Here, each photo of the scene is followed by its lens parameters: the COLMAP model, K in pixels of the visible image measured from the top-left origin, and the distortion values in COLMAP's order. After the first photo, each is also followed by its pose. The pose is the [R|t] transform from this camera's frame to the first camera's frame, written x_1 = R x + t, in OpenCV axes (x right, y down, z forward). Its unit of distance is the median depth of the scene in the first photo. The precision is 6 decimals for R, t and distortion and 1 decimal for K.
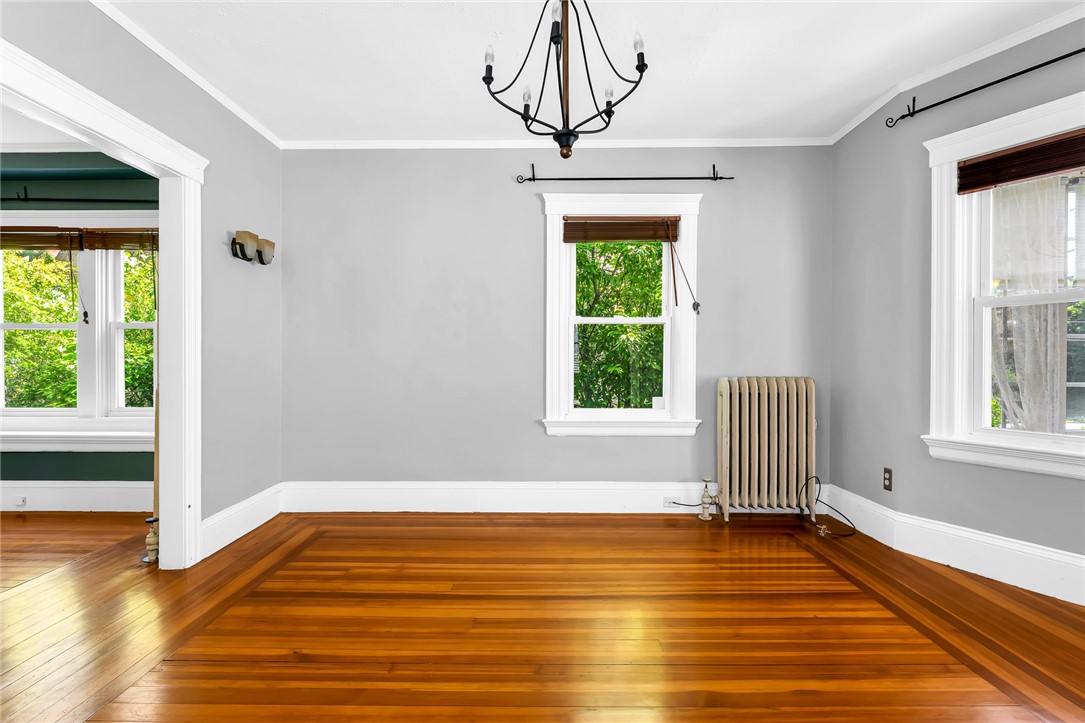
lens RADIAL K [[498.5, 0, 518.3], [0, 498.5, 347.2], [0, 0, 1]] dist [0.001279, 0.000796]
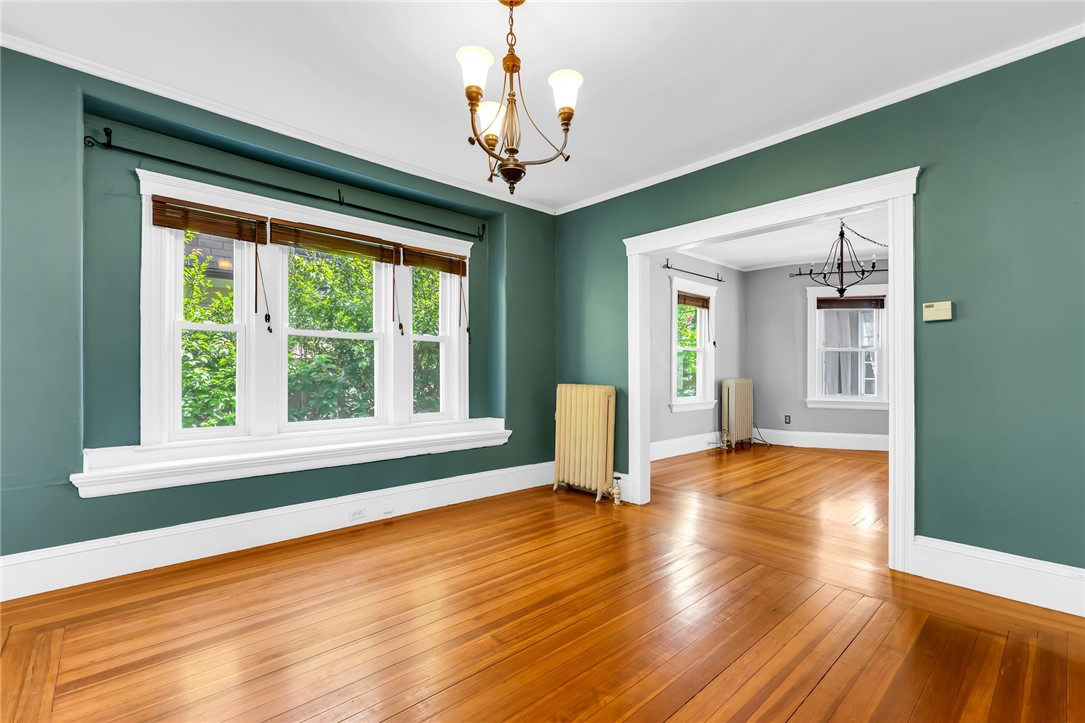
lens RADIAL K [[498.5, 0, 501.4], [0, 498.5, 359.0], [0, 0, 1]] dist [0.001279, 0.000796]
pose [[0.746350, 0.017503, 0.665323, -1.084502], [-0.017296, 0.999827, -0.006901, 0.005410], [-0.665329, -0.006357, 0.746523, 0.056629]]
